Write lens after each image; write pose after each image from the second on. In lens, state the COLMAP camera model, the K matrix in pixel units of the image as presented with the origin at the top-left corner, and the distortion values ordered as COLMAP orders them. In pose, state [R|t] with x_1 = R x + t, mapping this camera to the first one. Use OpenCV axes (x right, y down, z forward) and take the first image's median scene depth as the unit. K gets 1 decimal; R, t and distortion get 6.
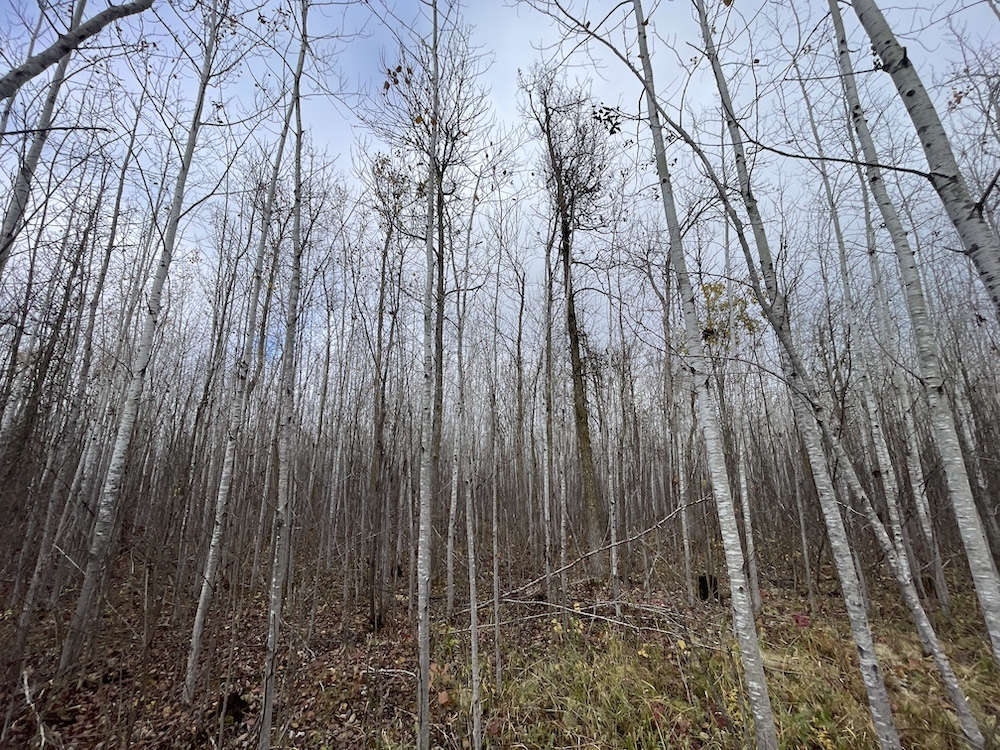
lens RADIAL K [[405.2, 0, 497.6], [0, 405.2, 376.8], [0, 0, 1]] dist [-0.000714, -0.000392]
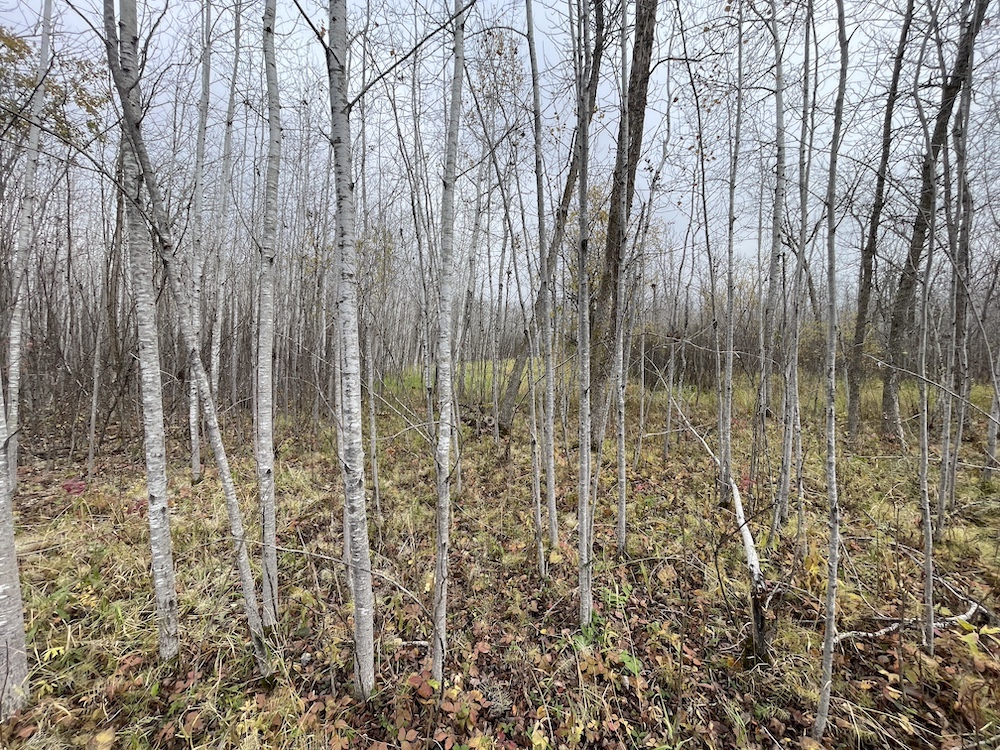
lens RADIAL K [[405.2, 0, 497.4], [0, 405.2, 371.5], [0, 0, 1]] dist [-0.000714, -0.000392]
pose [[0.161896, -0.031107, 0.986317, 0.057024], [-0.278606, 0.957399, 0.075926, 0.060019], [-0.946662, -0.287086, 0.146333, 0.128446]]
